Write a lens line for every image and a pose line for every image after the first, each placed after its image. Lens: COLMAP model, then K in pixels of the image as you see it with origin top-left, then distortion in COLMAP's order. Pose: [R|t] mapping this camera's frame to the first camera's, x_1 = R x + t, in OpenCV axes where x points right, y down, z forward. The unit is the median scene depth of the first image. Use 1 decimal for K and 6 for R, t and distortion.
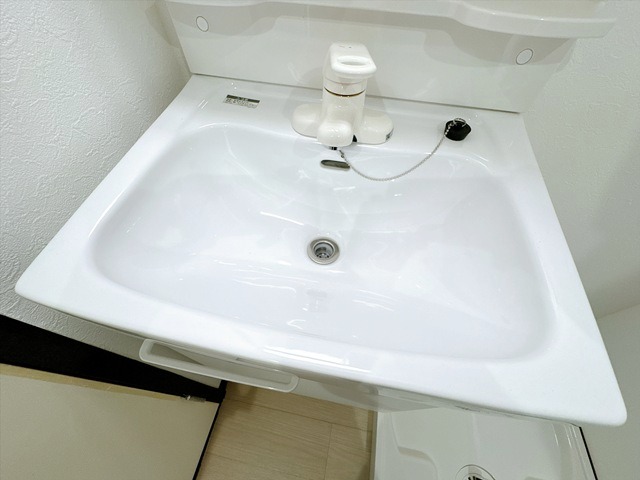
lens RADIAL K [[254.6, 0, 320.0], [0, 254.6, 240.0], [0, 0, 1]] dist [-0.004699, 0.000208]
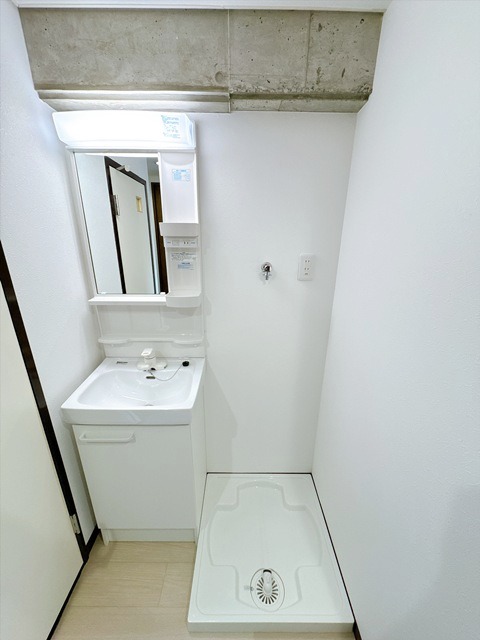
lens RADIAL K [[254.6, 0, 240.0], [0, 254.6, 320.0], [0, 0, 1]] dist [-0.004699, 0.000208]
pose [[0.982573, -0.079770, 0.167887, 0.708519], [0.164272, 0.795300, -0.583534, 1.222471], [-0.086972, 0.600945, 0.794545, -2.155080]]
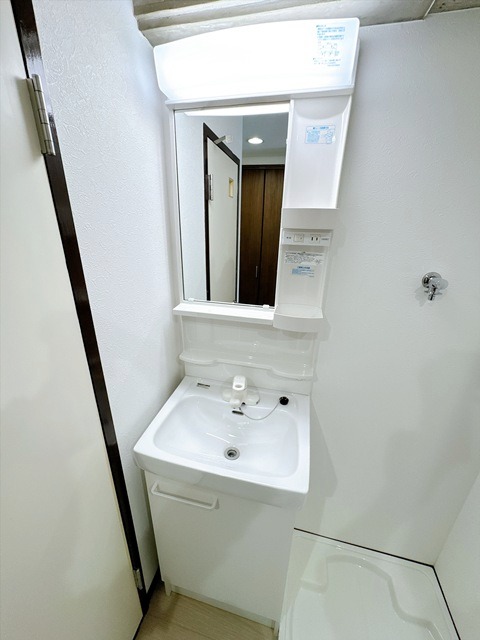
lens RADIAL K [[254.6, 0, 240.0], [0, 254.6, 320.0], [0, 0, 1]] dist [-0.004699, 0.000208]
pose [[0.998397, 0.013236, -0.055027, 0.211745], [-0.042298, 0.820504, -0.570073, 0.388406], [0.037605, 0.571487, 0.819749, -1.597922]]
